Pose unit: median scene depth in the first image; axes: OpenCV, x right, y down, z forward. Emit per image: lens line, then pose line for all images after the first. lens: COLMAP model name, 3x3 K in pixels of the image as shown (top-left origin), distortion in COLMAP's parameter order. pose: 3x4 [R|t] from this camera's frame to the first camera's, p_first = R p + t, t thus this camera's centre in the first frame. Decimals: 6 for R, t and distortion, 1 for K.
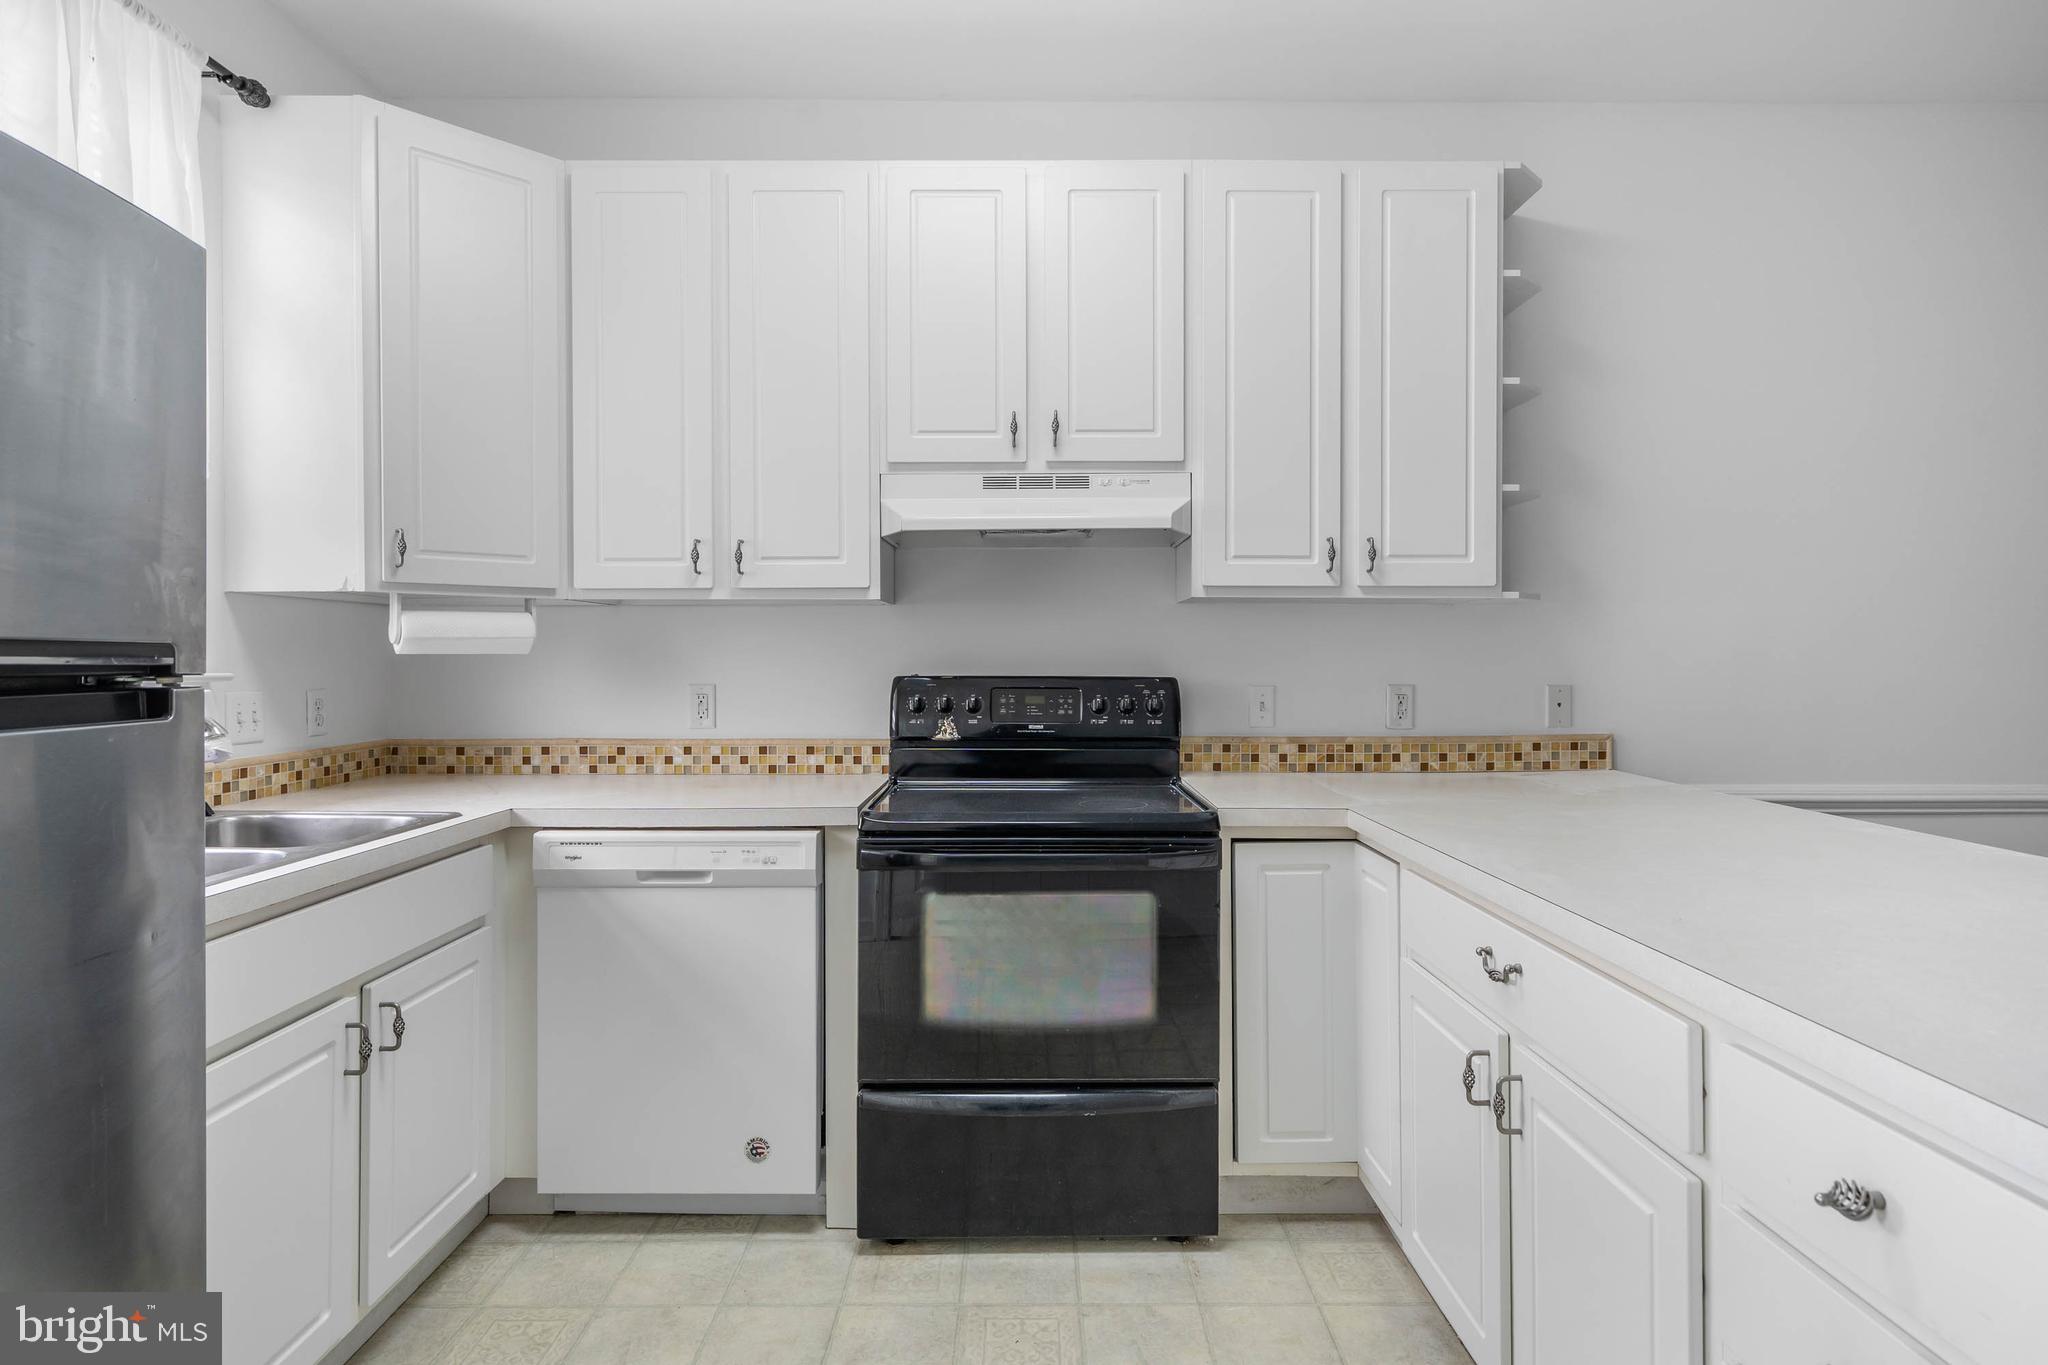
lens RADIAL K [[1071.2, 0, 1031.5], [0, 1071.2, 663.9], [0, 0, 1]] dist [-0.000915, -0.003415]
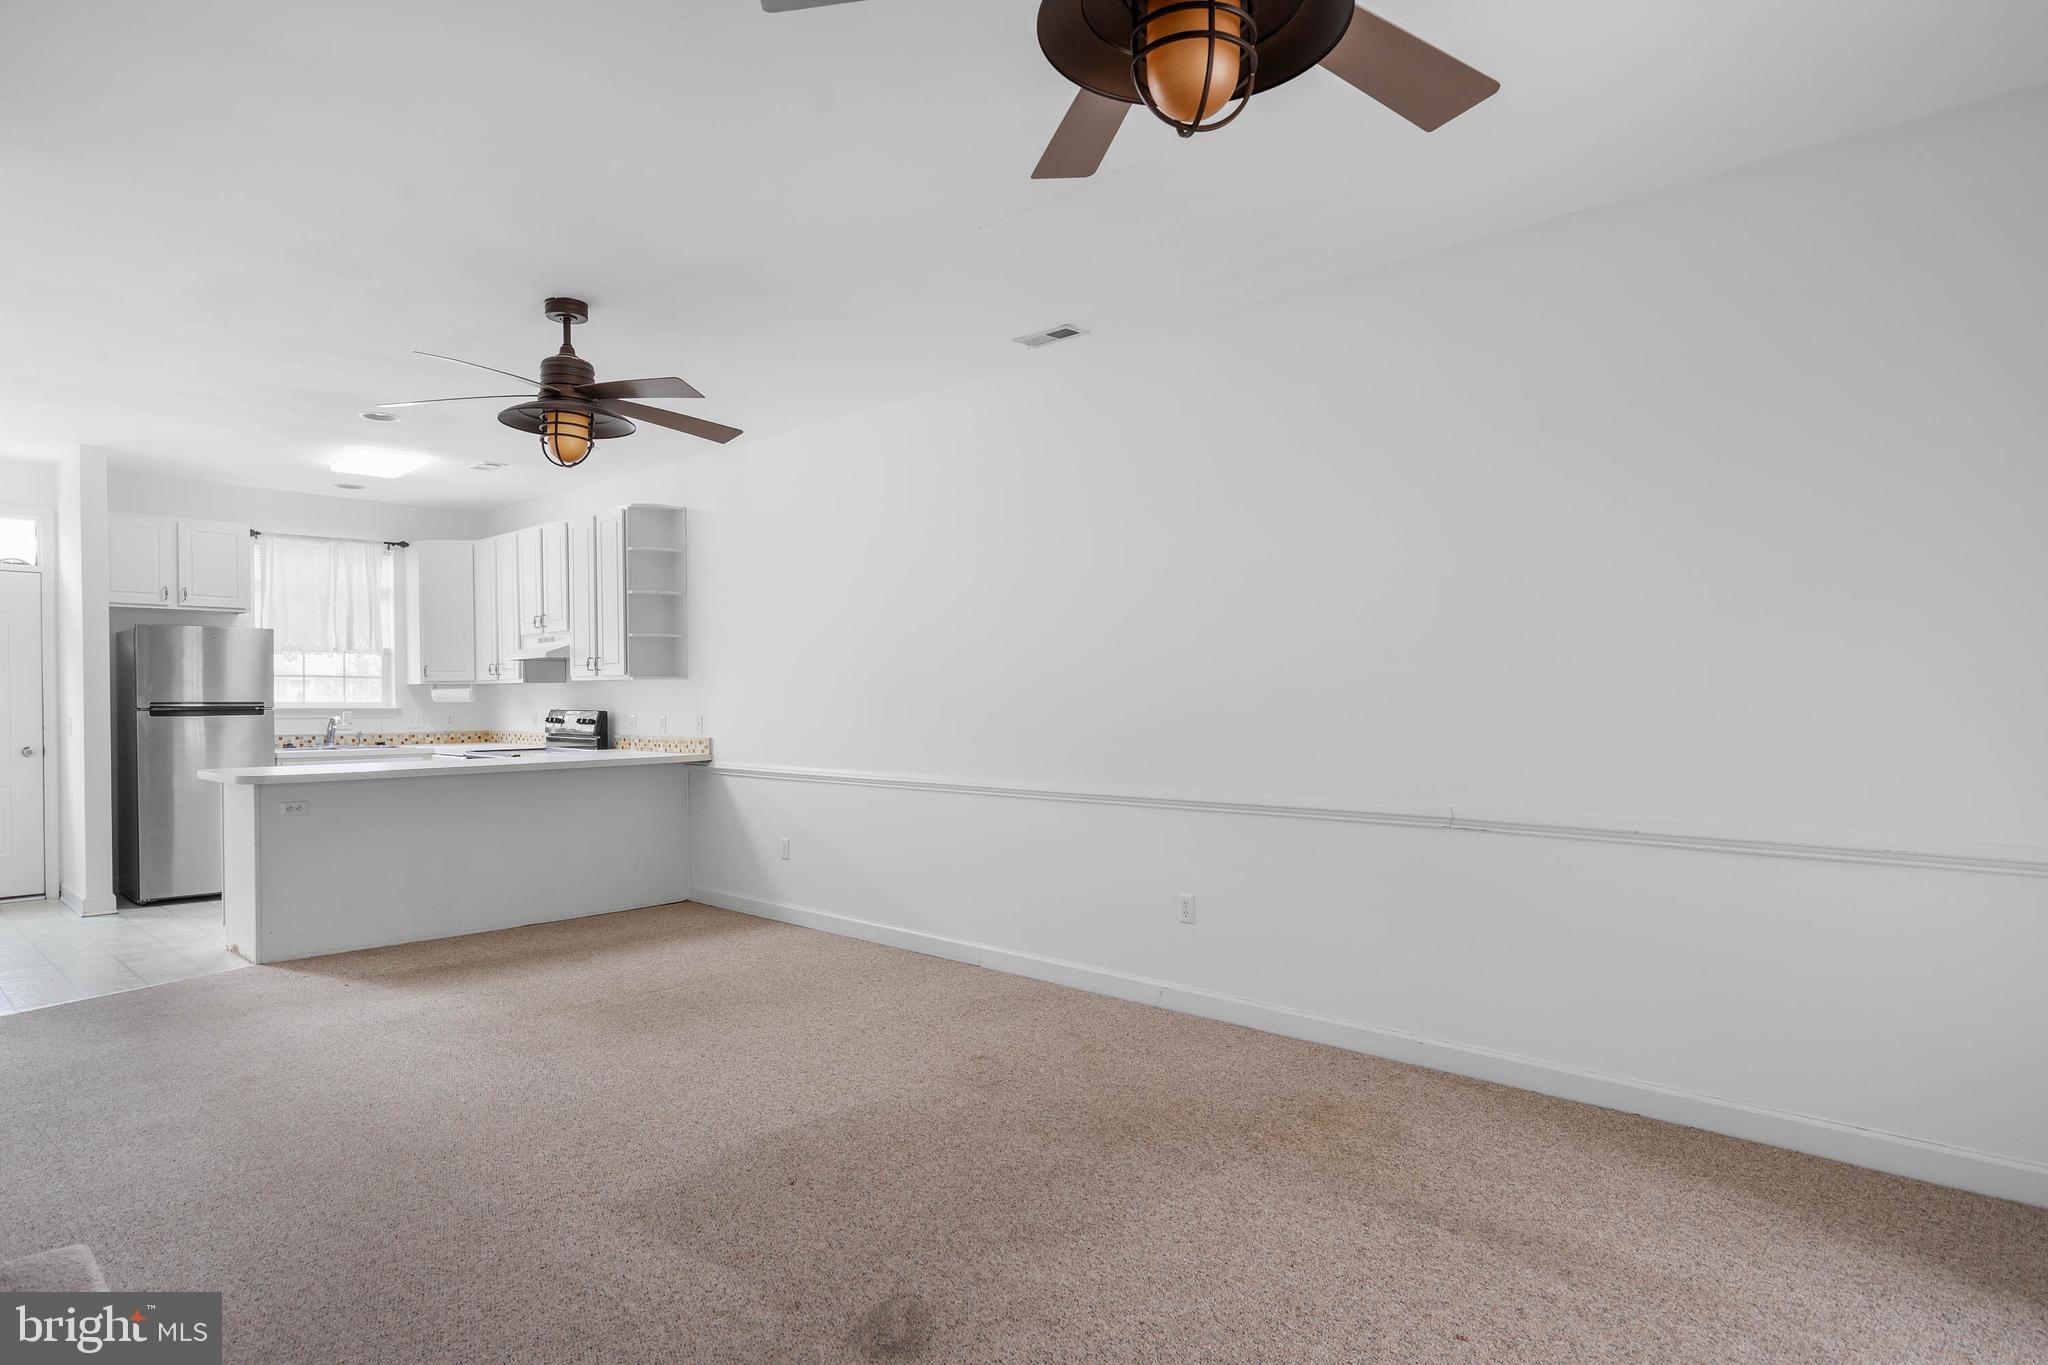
lens RADIAL K [[1155.6, 0, 1041.1], [0, 1155.6, 715.2], [0, 0, 1]] dist [0.014657, -0.007012]
pose [[0.721453, 0.009294, -0.692401, 3.017641], [-0.000538, 0.999917, 0.012862, -0.014555], [0.692463, -0.008907, 0.721398, -0.278121]]
